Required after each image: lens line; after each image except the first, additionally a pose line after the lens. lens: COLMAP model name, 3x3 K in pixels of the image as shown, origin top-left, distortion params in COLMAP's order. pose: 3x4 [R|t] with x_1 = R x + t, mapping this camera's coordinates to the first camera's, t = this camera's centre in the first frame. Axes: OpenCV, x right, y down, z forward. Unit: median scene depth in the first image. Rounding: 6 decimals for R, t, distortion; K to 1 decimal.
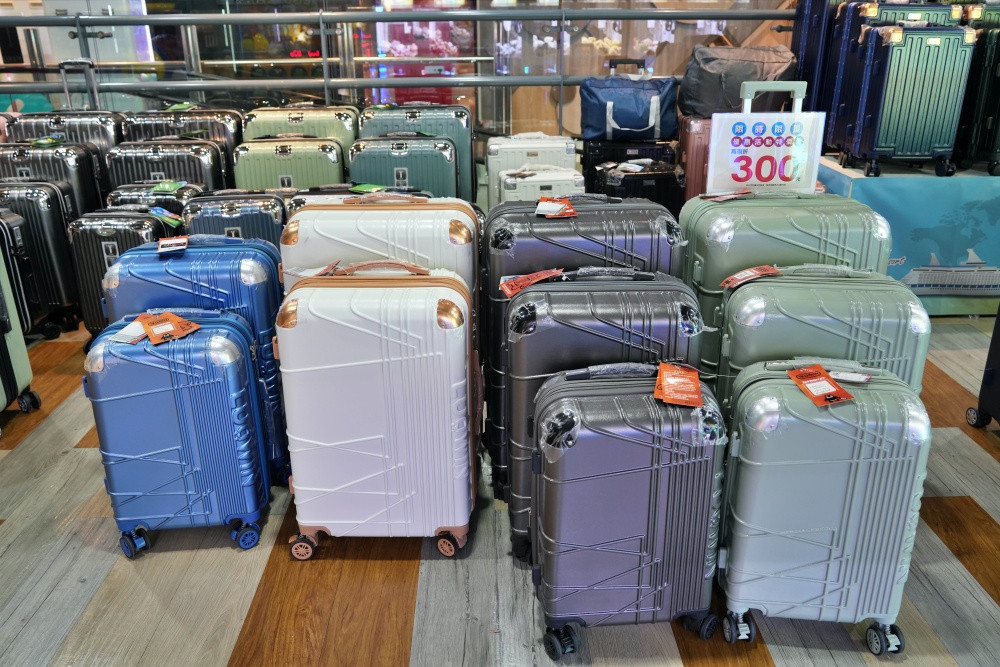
lens RADIAL K [[813.4, 0, 500.0], [0, 813.4, 333.5], [0, 0, 1]] dist [-0.071054, 0.075289]
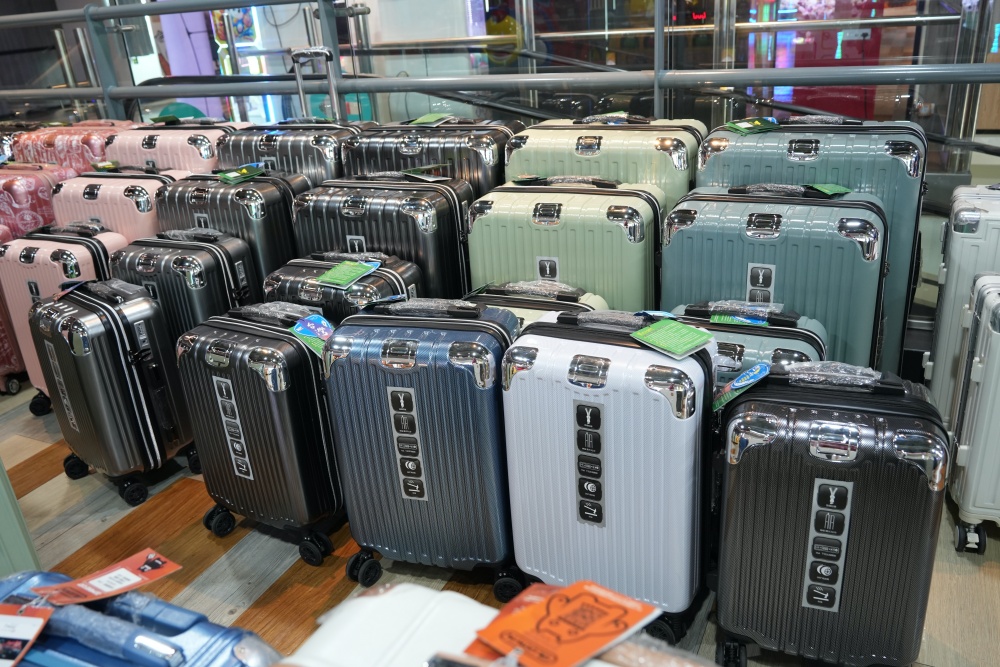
lens RADIAL K [[813.4, 0, 500.0], [0, 813.4, 333.5], [0, 0, 1]] dist [-0.071054, 0.075289]
pose [[0.891888, 0.122155, -0.435446, -0.042981], [-0.102069, 0.992359, 0.069325, -0.171425], [0.440587, -0.017384, 0.897542, 0.462348]]
